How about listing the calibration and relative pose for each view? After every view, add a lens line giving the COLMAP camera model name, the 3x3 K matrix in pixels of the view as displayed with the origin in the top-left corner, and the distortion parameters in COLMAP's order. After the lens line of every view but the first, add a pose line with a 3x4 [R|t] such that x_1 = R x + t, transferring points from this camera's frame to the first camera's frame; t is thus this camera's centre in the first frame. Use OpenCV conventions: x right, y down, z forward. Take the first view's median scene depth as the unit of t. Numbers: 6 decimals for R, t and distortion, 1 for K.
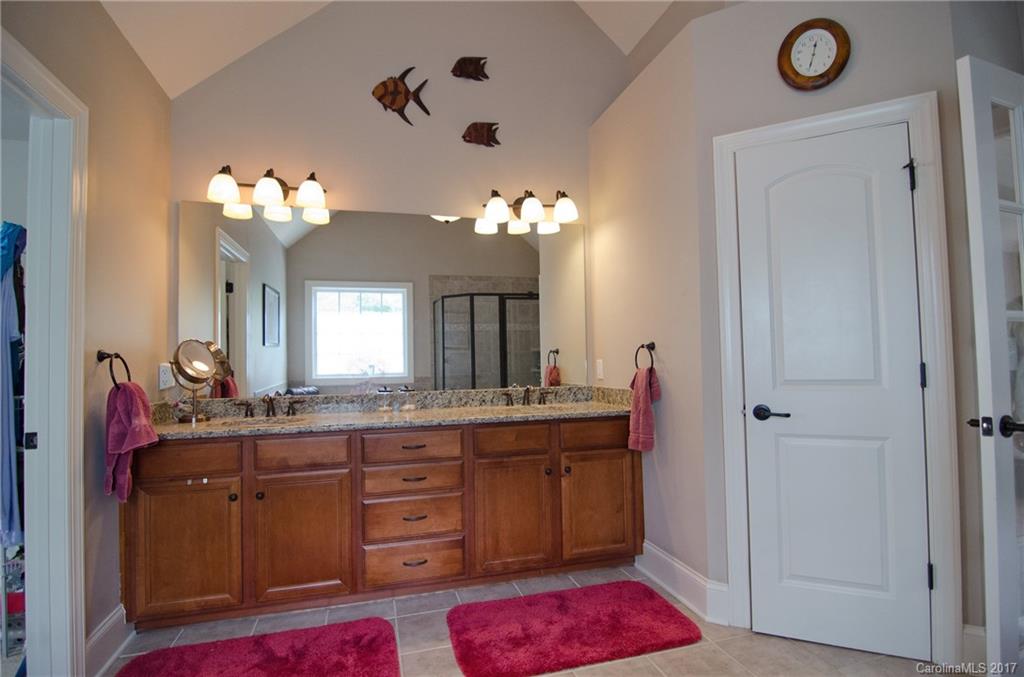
lens RADIAL K [[489.4, 0, 511.3], [0, 489.4, 343.1], [0, 0, 1]] dist [-0.026388, -0.004483]
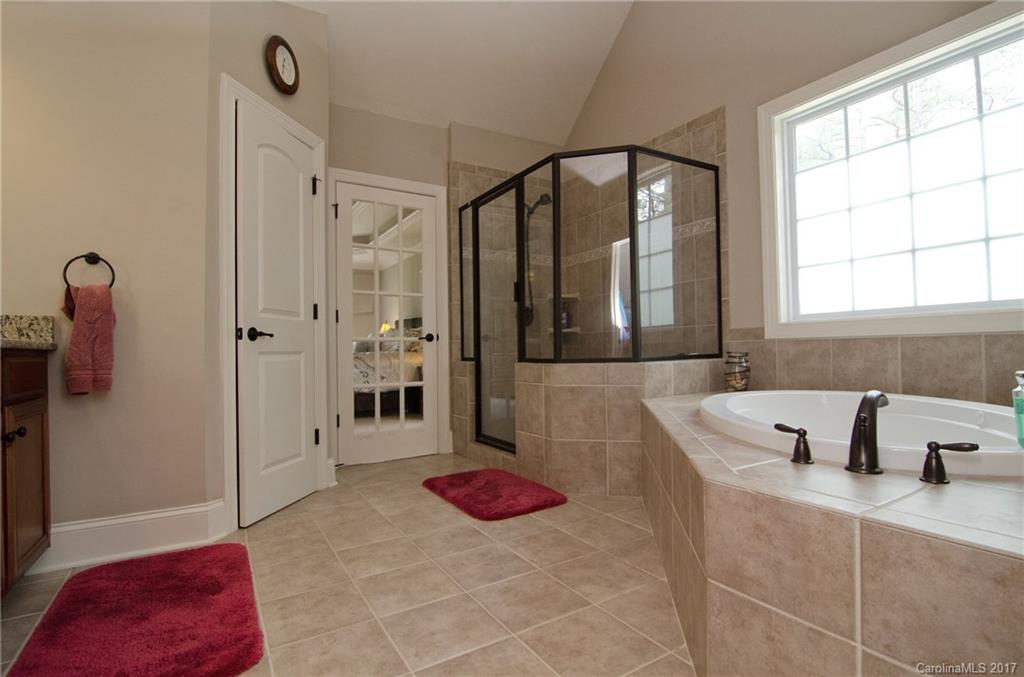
lens RADIAL K [[489.4, 0, 512.1], [0, 489.4, 340.4], [0, 0, 1]] dist [-0.026388, -0.004483]
pose [[-0.271000, 0.038805, 0.961797, -0.752097], [-0.019966, 0.998746, -0.045922, 0.194309], [-0.962372, -0.031648, -0.269885, 0.693815]]
